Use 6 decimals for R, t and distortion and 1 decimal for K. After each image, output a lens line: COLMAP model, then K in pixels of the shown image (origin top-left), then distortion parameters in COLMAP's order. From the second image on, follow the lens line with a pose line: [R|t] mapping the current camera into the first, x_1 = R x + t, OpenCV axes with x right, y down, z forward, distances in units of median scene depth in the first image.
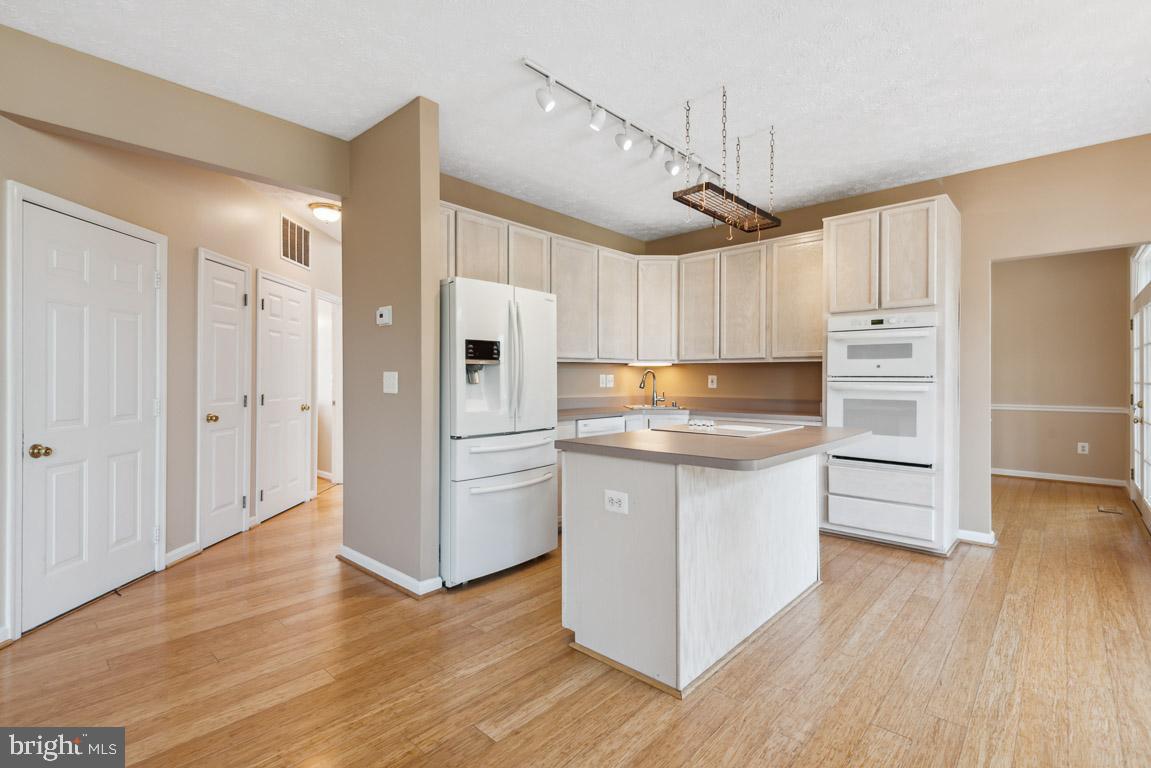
lens RADIAL K [[529.5, 0, 568.3], [0, 529.5, 377.5], [0, 0, 1]] dist [0.023939, -0.008443]
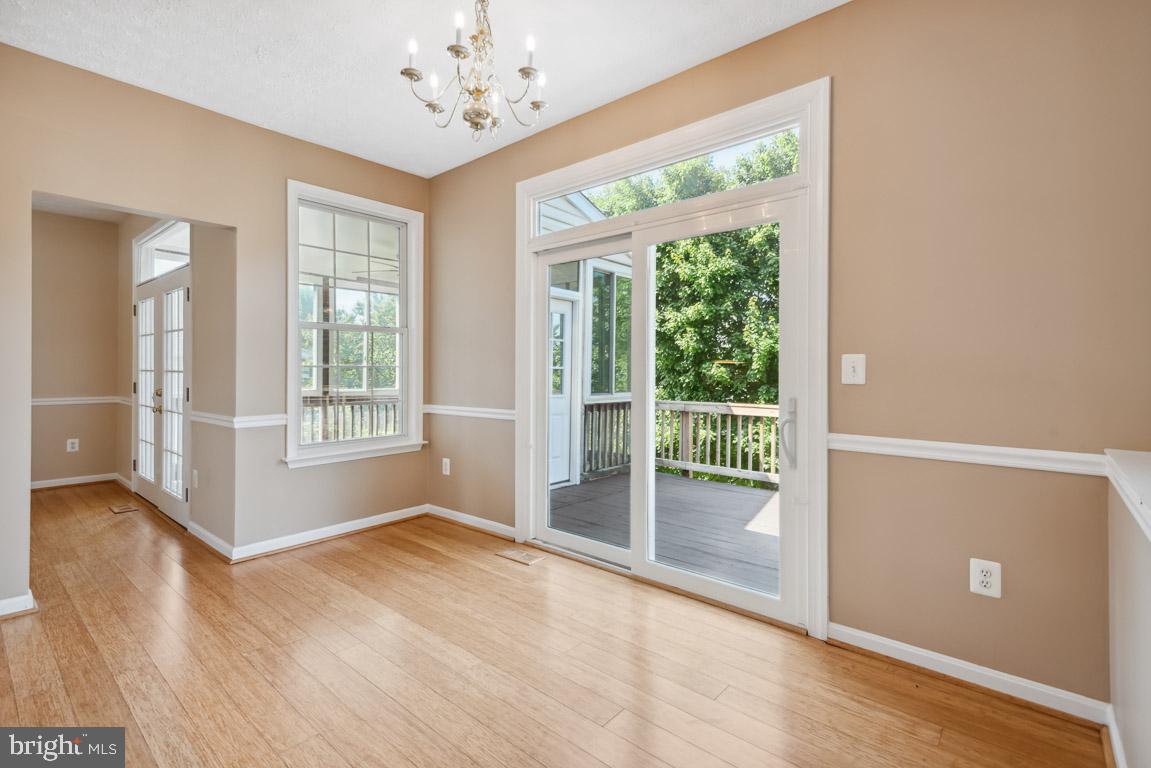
lens RADIAL K [[529.5, 0, 563.2], [0, 529.5, 367.4], [0, 0, 1]] dist [0.023939, -0.008443]
pose [[-0.031205, 0.003559, 0.999507, 0.054522], [-0.007435, 0.999965, -0.003793, 0.001857], [-0.999485, -0.007550, -0.031177, 0.226212]]
